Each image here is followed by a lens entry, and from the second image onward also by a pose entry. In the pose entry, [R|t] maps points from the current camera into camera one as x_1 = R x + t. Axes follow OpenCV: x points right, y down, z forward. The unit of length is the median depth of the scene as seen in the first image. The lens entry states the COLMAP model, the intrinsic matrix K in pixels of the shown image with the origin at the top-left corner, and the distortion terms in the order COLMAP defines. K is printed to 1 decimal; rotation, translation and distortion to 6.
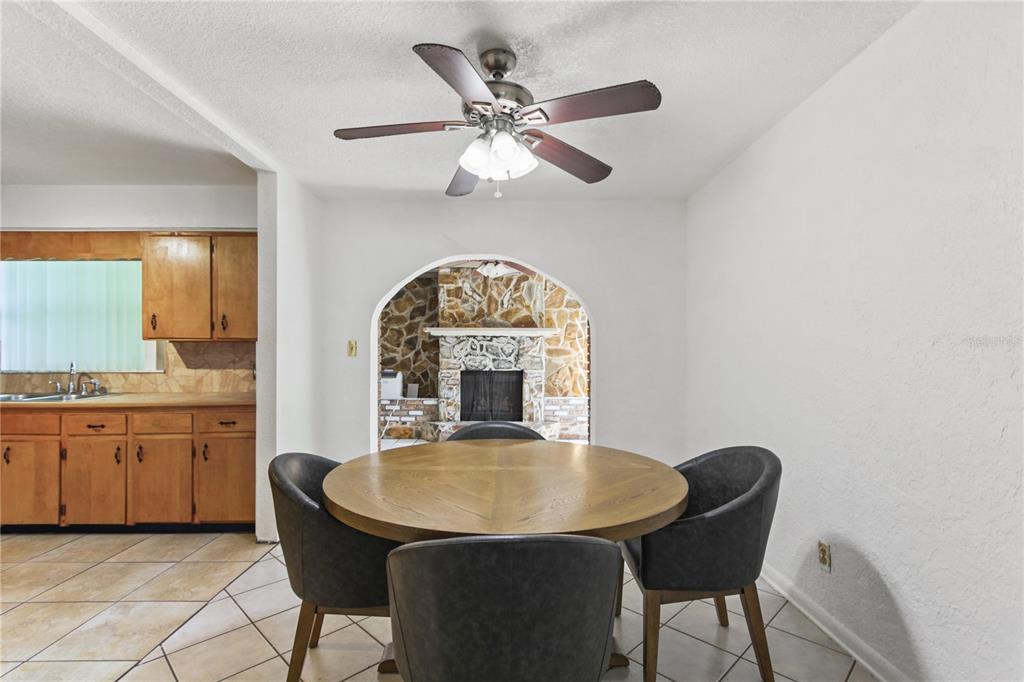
lens RADIAL K [[487.5, 0, 512.2], [0, 487.5, 346.6], [0, 0, 1]] dist [0.003714, 0.001337]
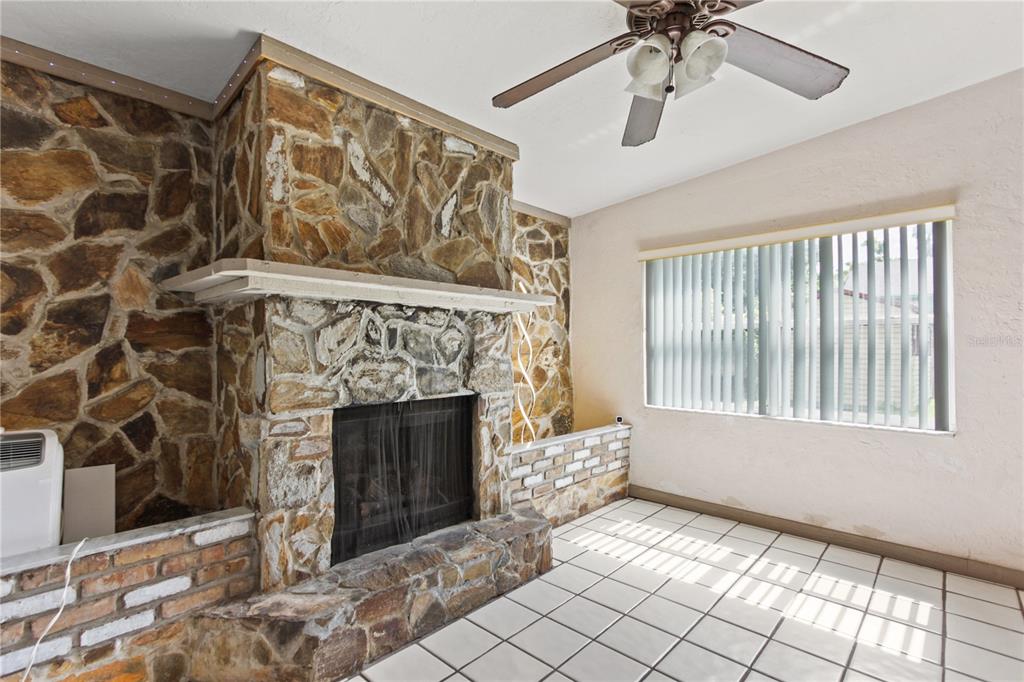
lens RADIAL K [[487.5, 0, 509.5], [0, 487.5, 336.6], [0, 0, 1]] dist [0.003714, 0.001337]
pose [[0.708729, 0.013257, 0.705357, -0.250777], [-0.003278, 0.999875, -0.015499, 0.006518], [-0.705474, 0.008672, 0.708683, 0.690085]]
